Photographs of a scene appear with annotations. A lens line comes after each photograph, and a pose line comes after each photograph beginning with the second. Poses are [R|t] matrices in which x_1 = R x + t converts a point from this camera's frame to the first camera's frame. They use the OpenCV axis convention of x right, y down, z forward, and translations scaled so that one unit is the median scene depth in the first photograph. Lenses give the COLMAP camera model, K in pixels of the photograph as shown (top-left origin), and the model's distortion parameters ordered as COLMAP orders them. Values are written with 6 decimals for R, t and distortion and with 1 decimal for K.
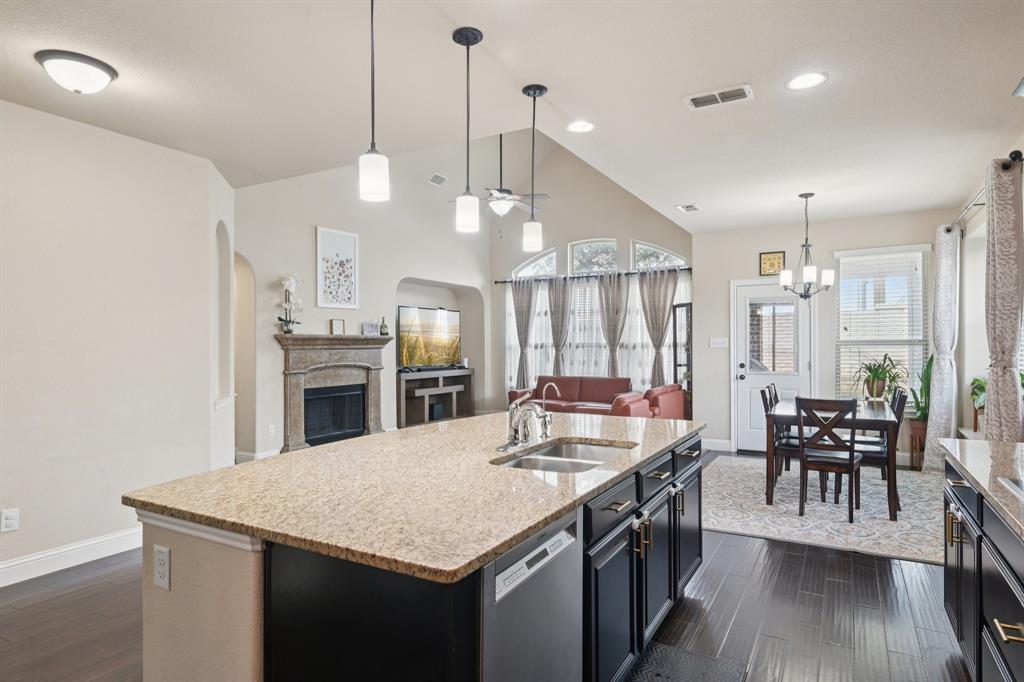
lens RADIAL K [[578.4, 0, 509.7], [0, 578.4, 345.0], [0, 0, 1]] dist [-0.003650, 0.002724]
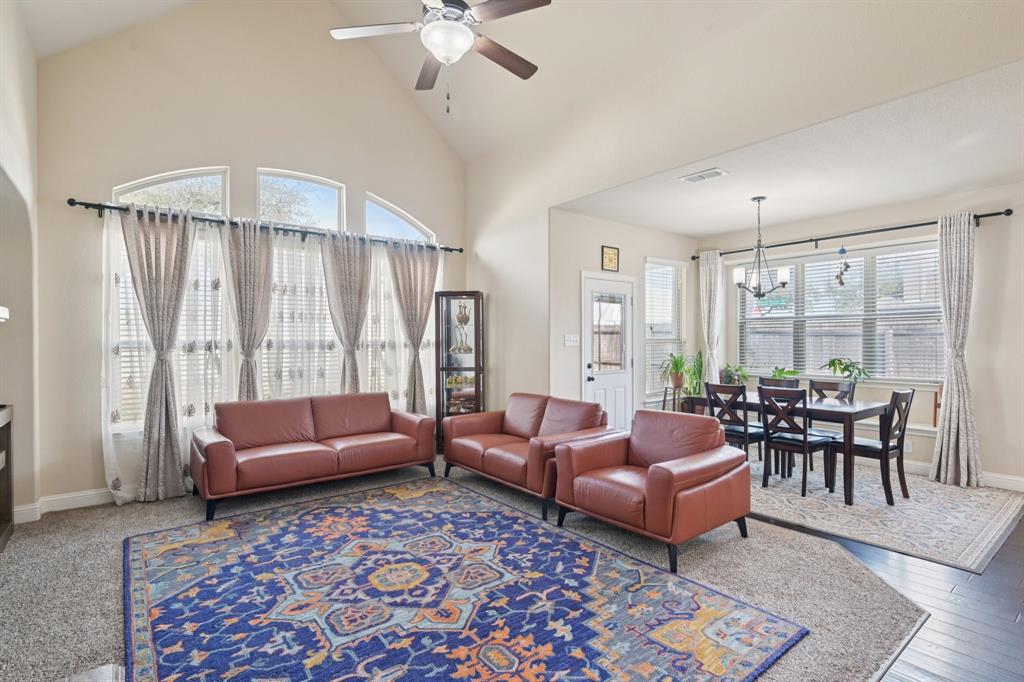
lens RADIAL K [[496.5, 0, 511.5], [0, 496.5, 342.3], [0, 0, 1]] dist [0.000205, 0.001330]
pose [[0.369366, -0.000064, 0.929284, -0.453334], [0.004030, 0.999991, -0.001533, -0.000589], [-0.929275, 0.004311, 0.369363, 1.009471]]
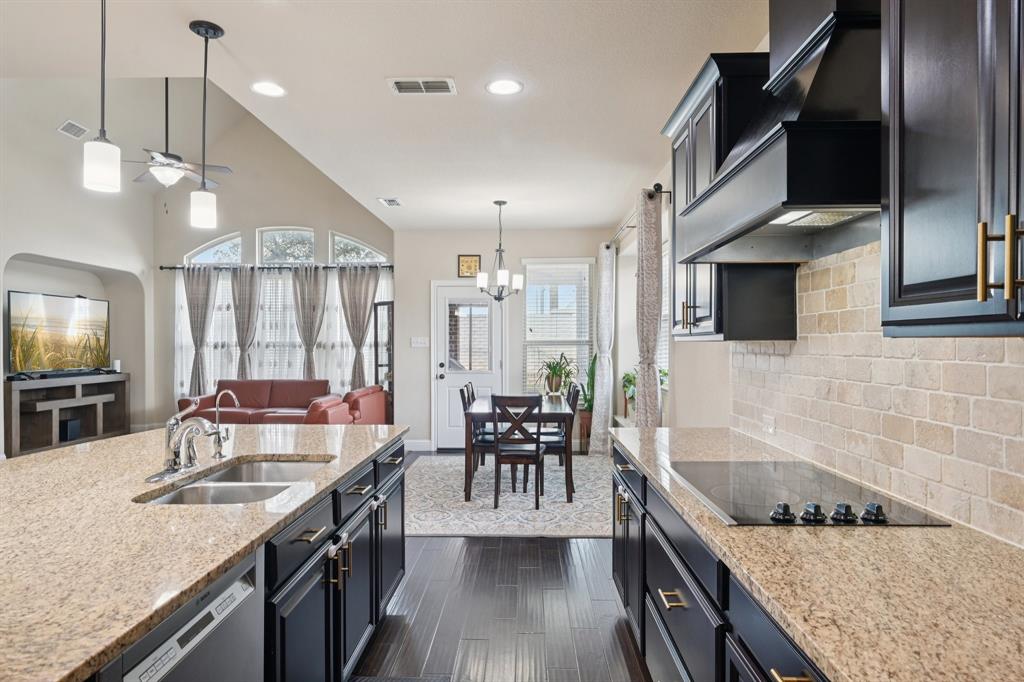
lens RADIAL K [[578.4, 0, 512.7], [0, 578.4, 346.6], [0, 0, 1]] dist [-0.003650, 0.002724]
pose [[0.871854, 0.001334, 0.489765, 0.017650], [-0.002944, 0.999992, 0.002517, 0.000457], [-0.489758, -0.003637, 0.871851, 0.069593]]
